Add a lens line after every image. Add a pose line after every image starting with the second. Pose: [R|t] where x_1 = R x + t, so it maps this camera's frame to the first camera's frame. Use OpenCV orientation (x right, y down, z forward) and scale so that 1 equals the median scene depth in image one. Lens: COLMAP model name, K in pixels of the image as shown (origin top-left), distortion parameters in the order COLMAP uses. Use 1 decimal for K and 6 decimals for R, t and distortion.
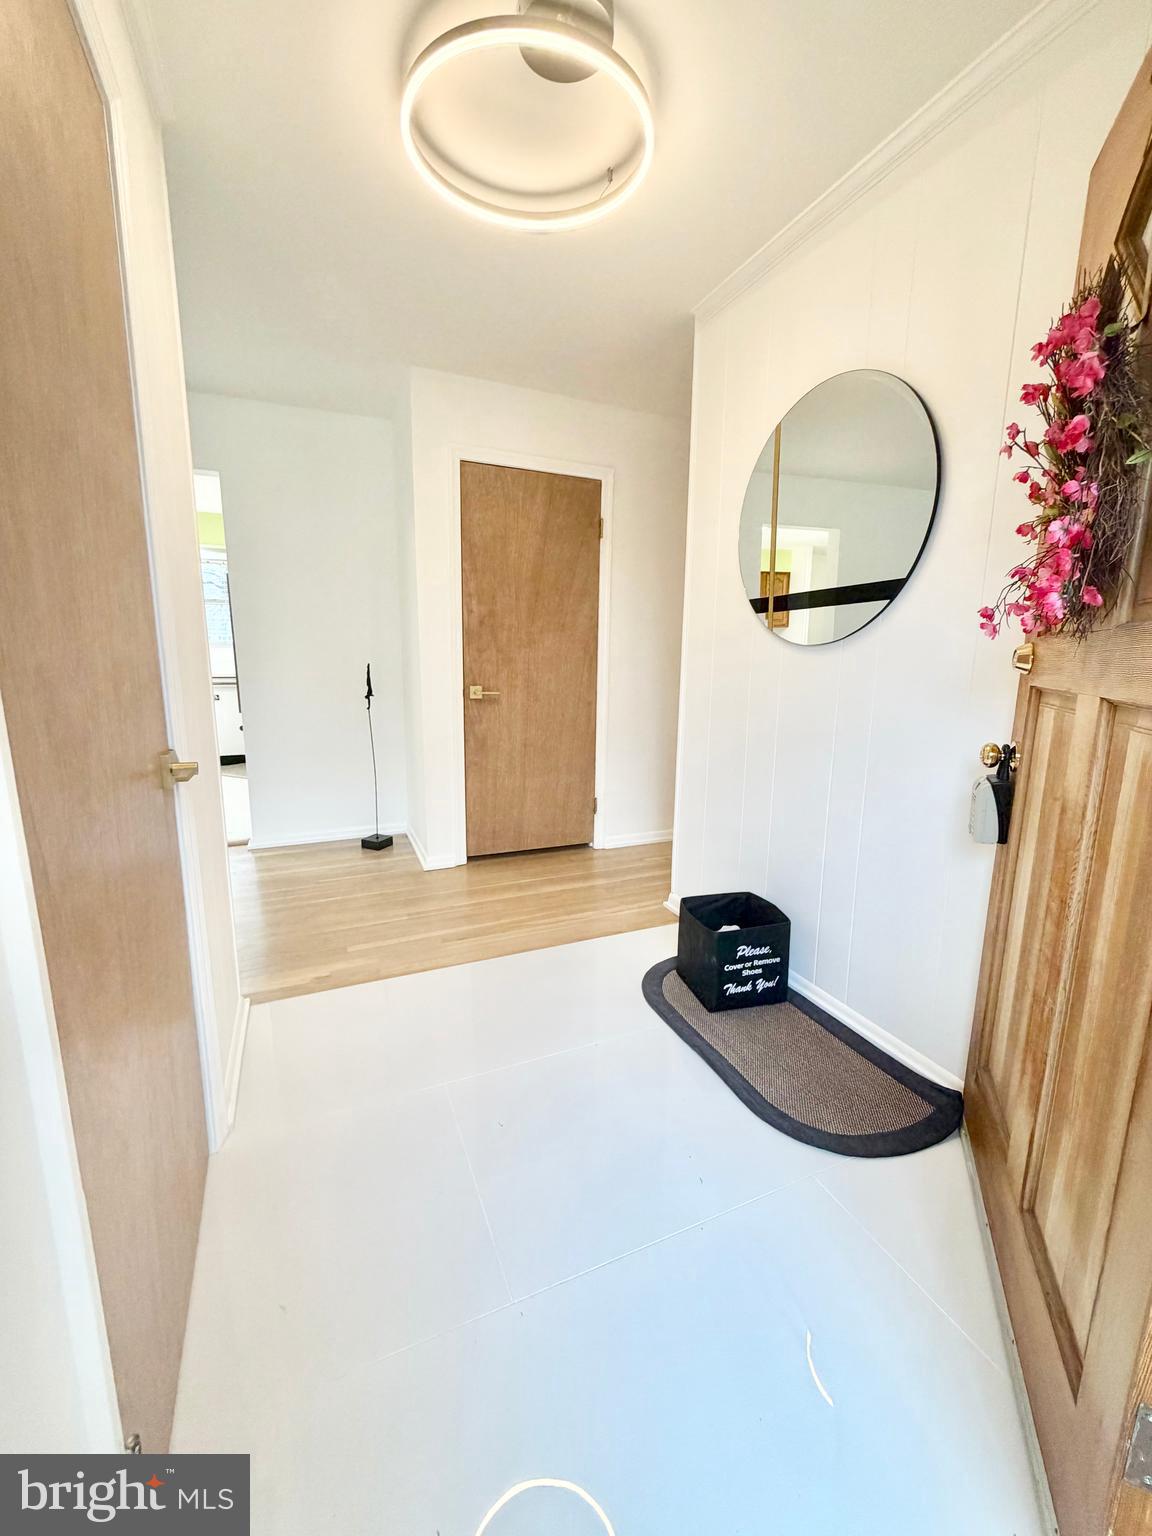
lens RADIAL K [[612.8, 0, 567.8], [0, 612.8, 767.5], [0, 0, 1]] dist [-0.002507, 0.000343]
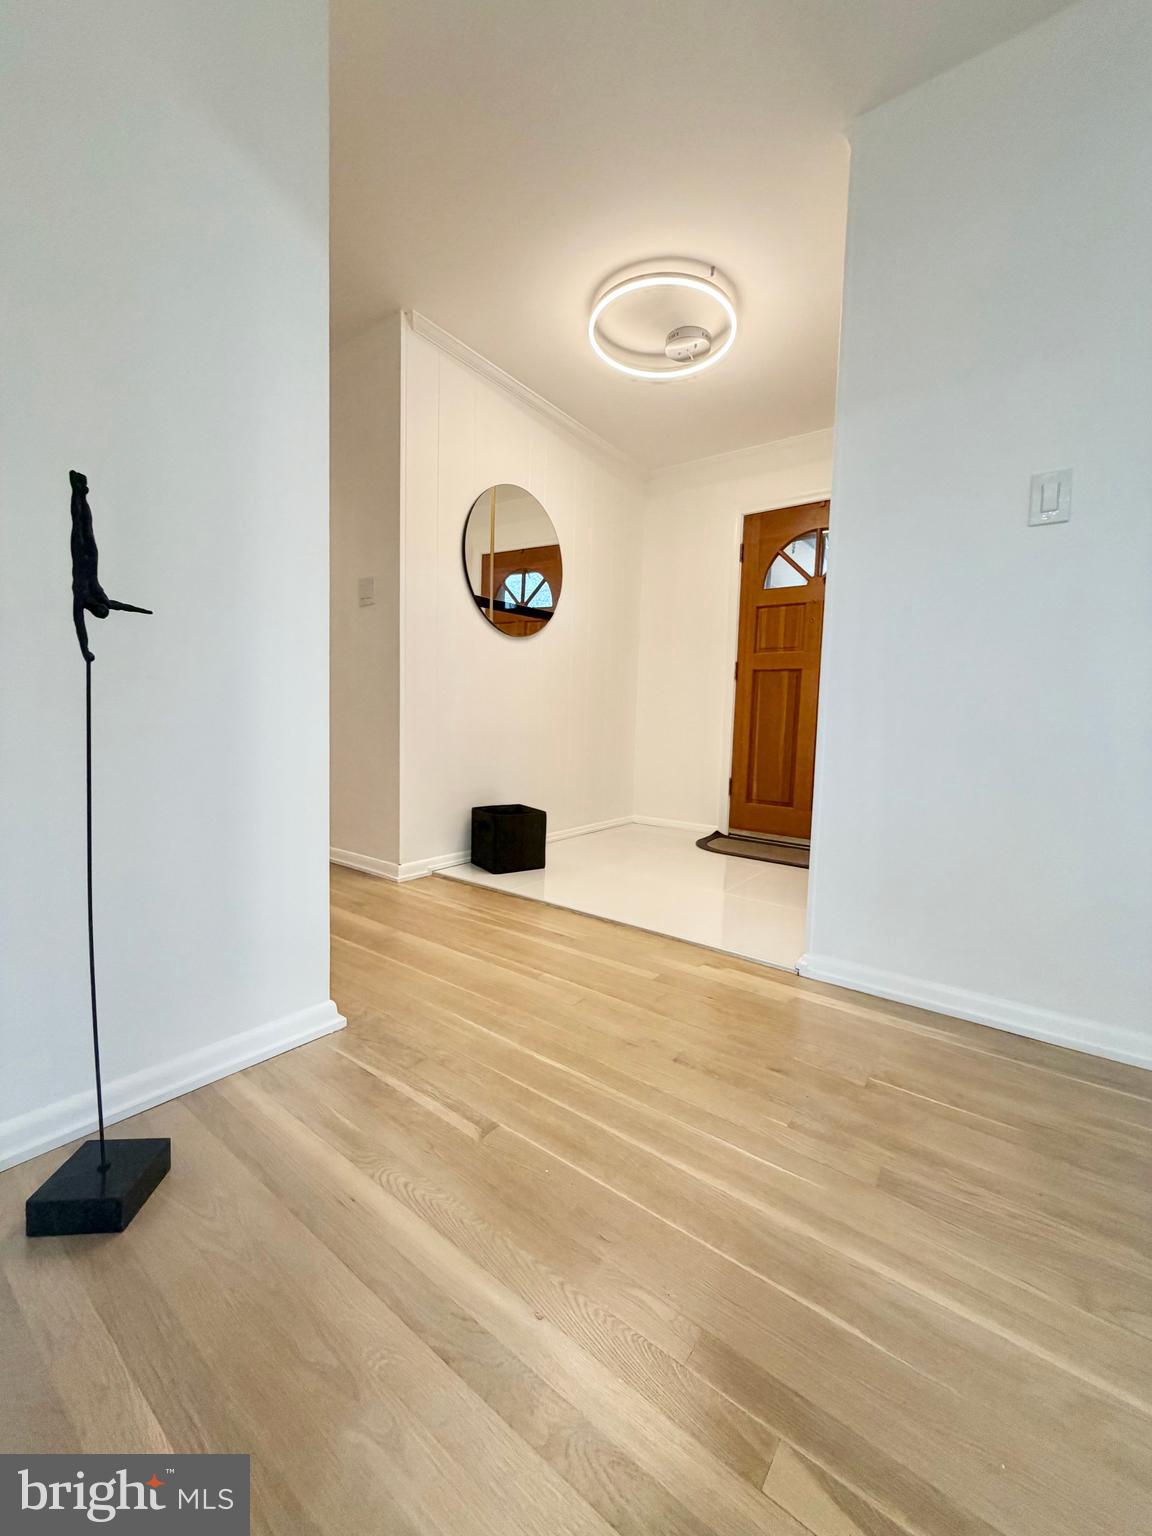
lens RADIAL K [[612.8, 0, 577.2], [0, 612.8, 767.1], [0, 0, 1]] dist [-0.002507, 0.000343]
pose [[-0.500818, -0.096901, 0.860111, -0.767314], [0.121394, 0.976028, 0.180644, -0.088537], [-0.856998, 0.194882, -0.477049, 1.141451]]
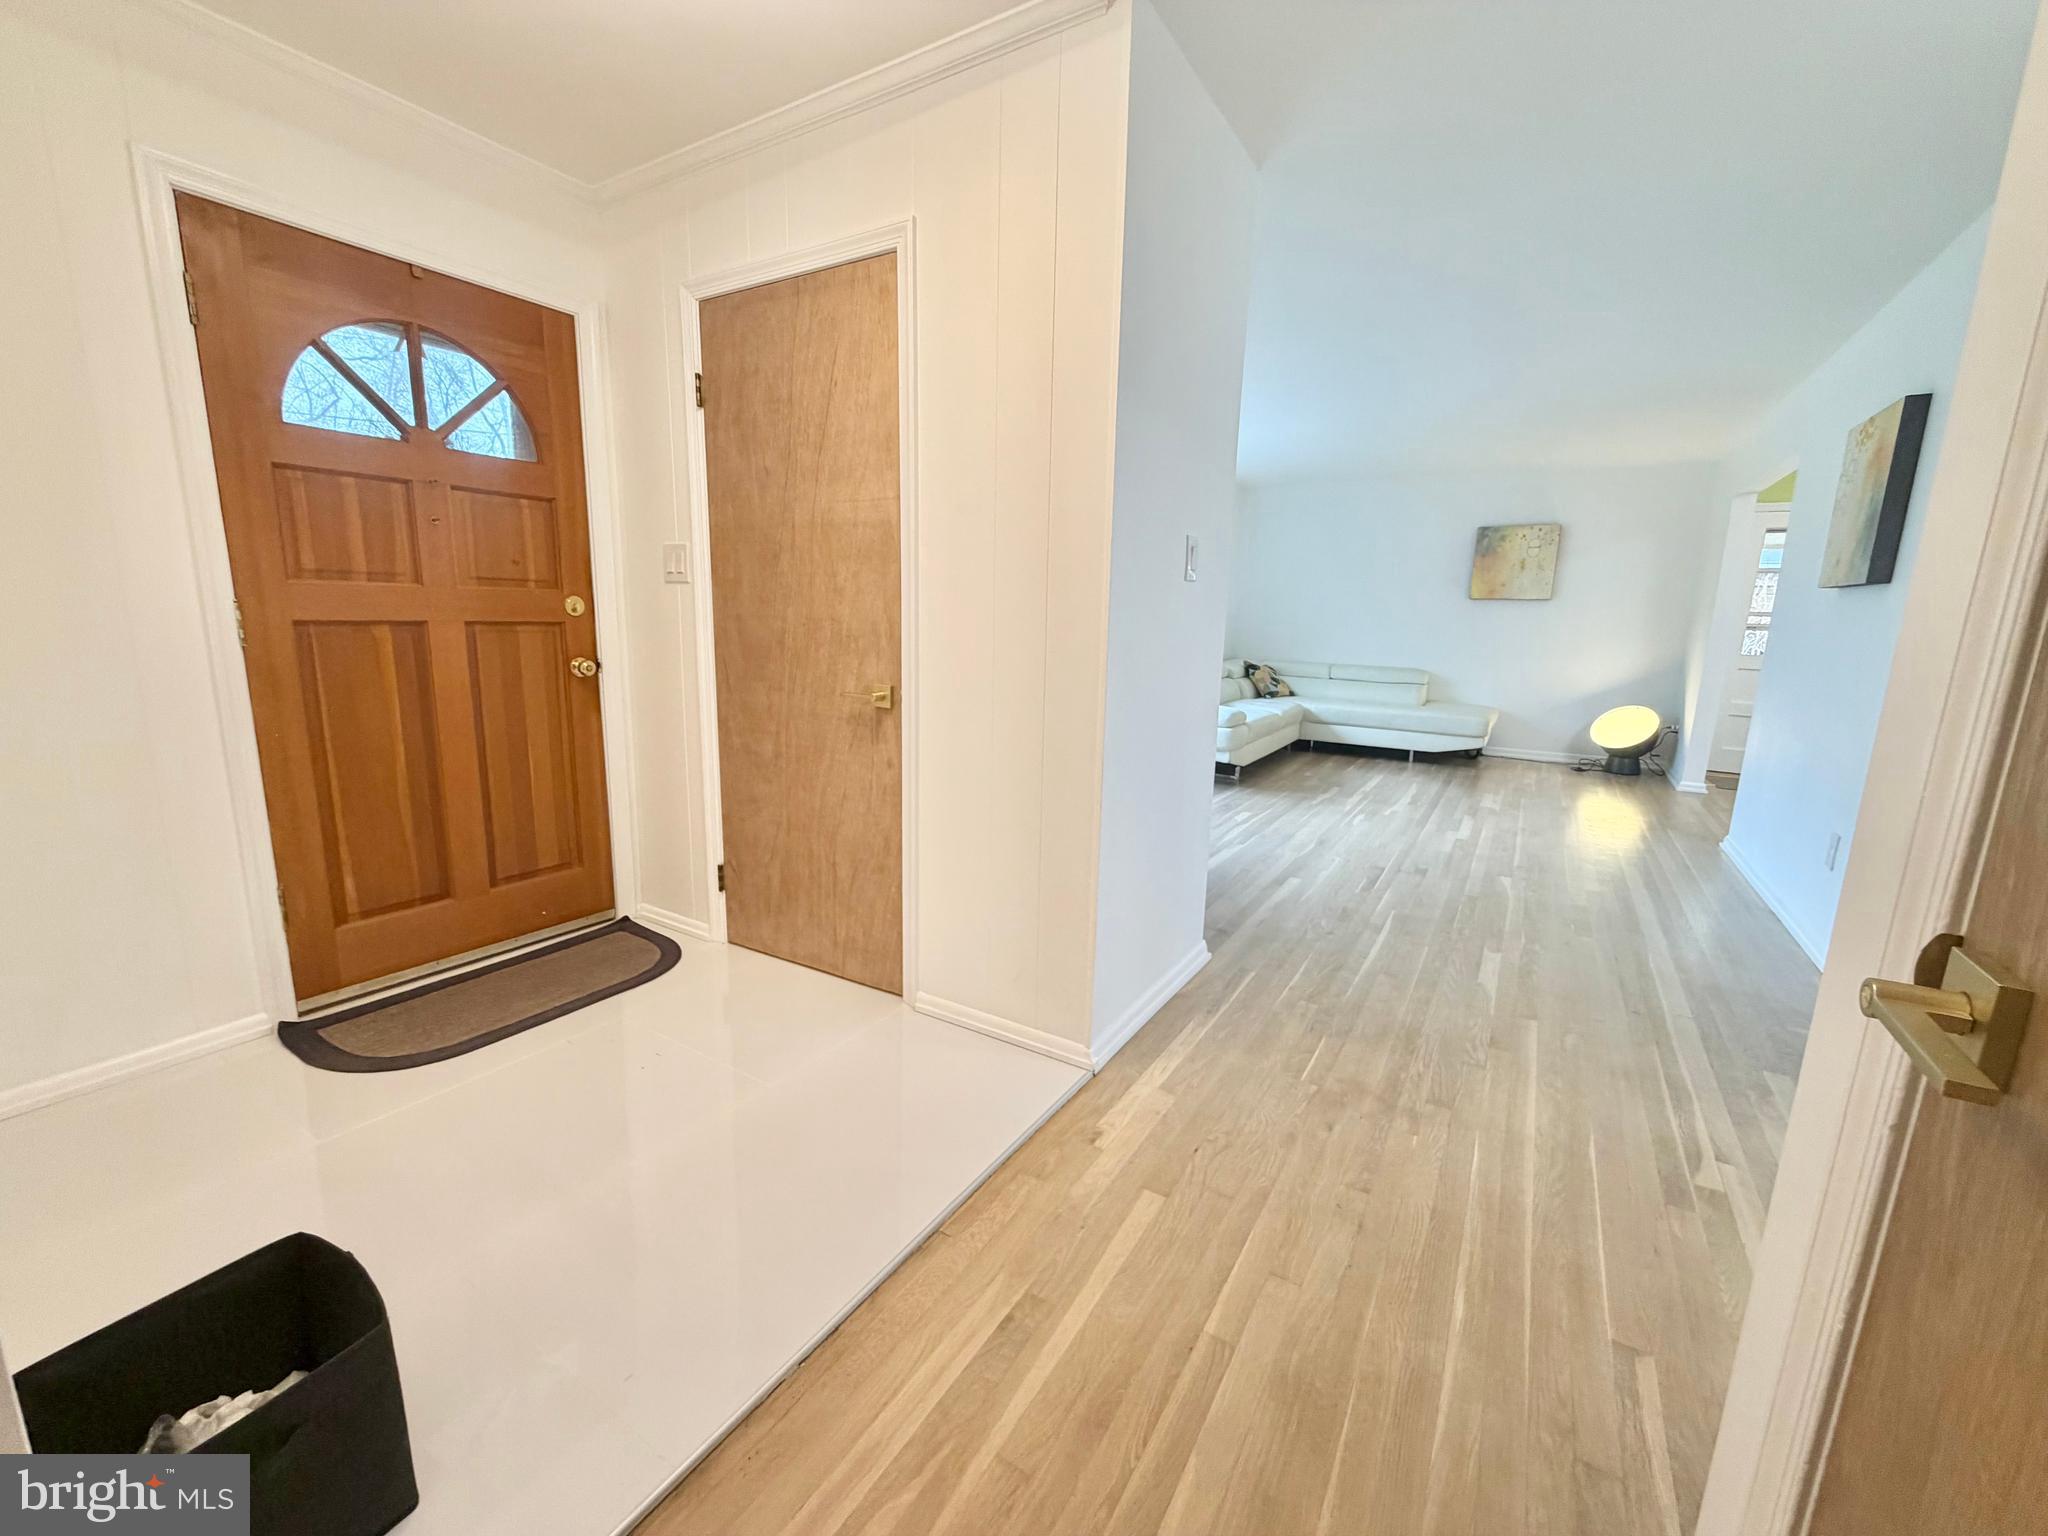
lens RADIAL K [[817.1, 0, 1021.1], [0, 817.1, 771.7], [0, 0, 1]] dist [-0.002507, 0.000343]
pose [[-0.824476, 0.076861, -0.560654, 0.083374], [-0.136096, 0.934725, 0.328280, -0.209260], [0.549289, 0.346962, -0.760197, 1.097567]]
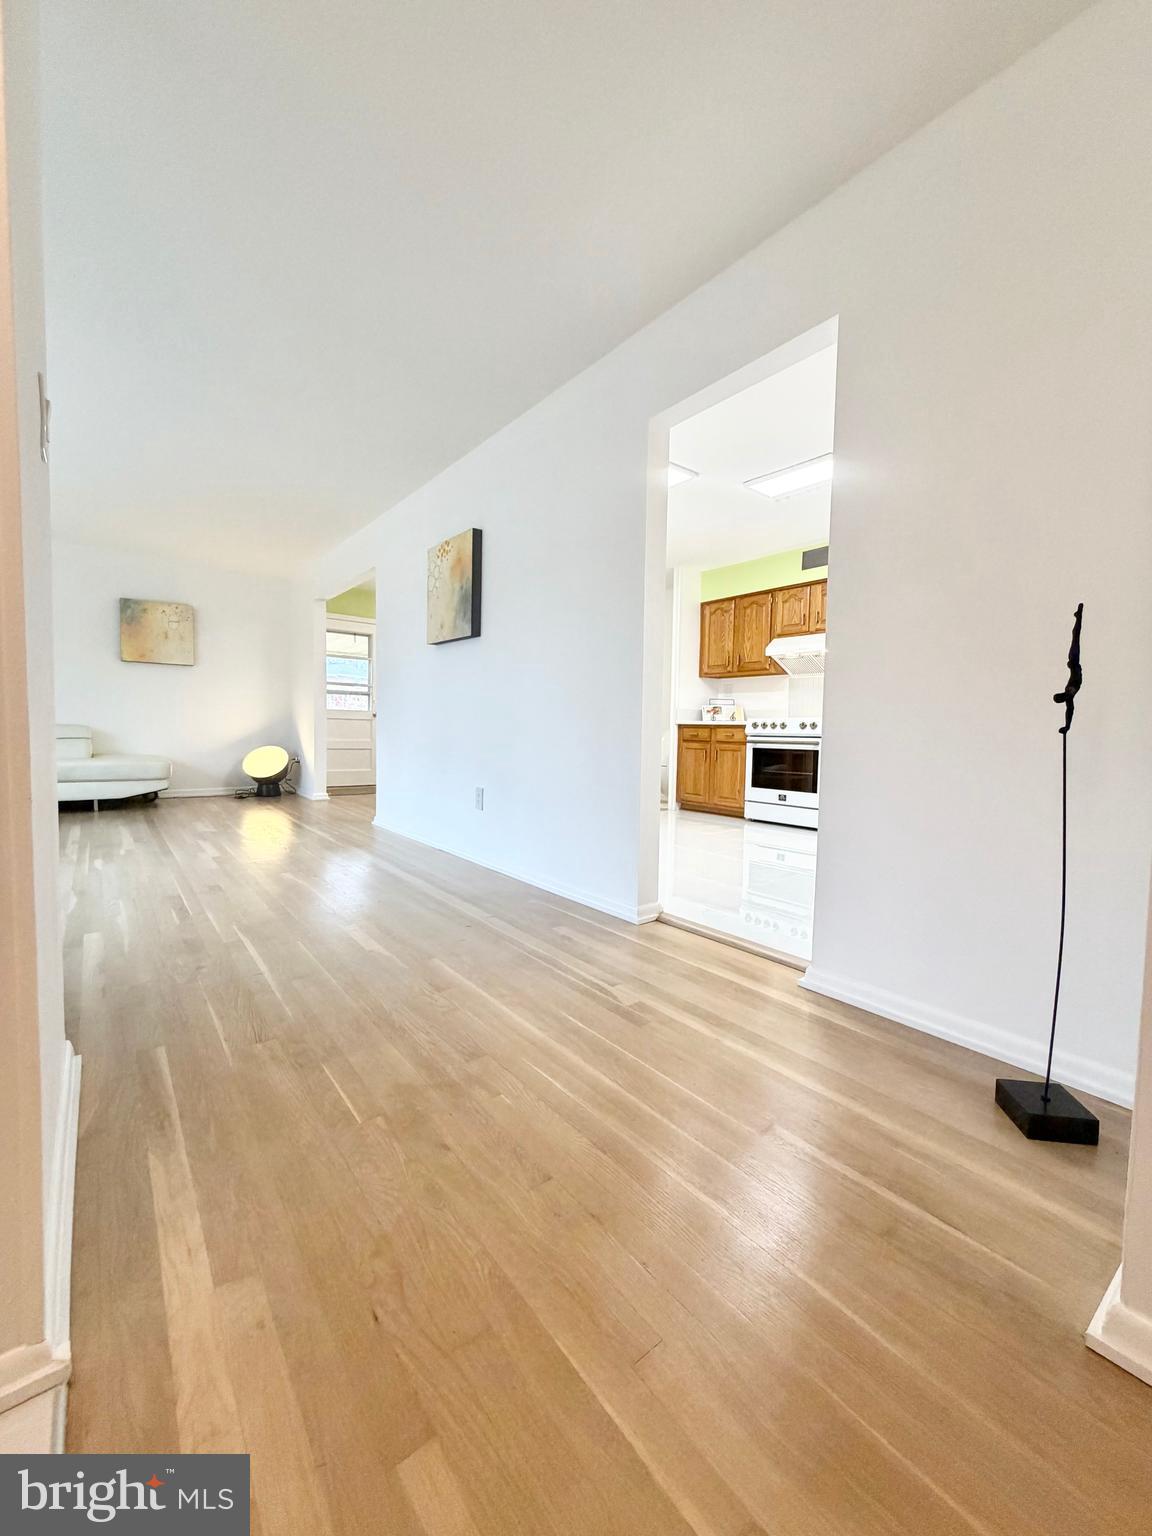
lens RADIAL K [[612.8, 0, 576.0], [0, 612.8, 763.7], [0, 0, 1]] dist [-0.002507, 0.000343]
pose [[0.253626, 0.049607, -0.966030, -0.064893], [-0.193206, 0.981158, -0.000342, -0.027095], [0.947811, 0.186730, 0.258431, 0.765788]]
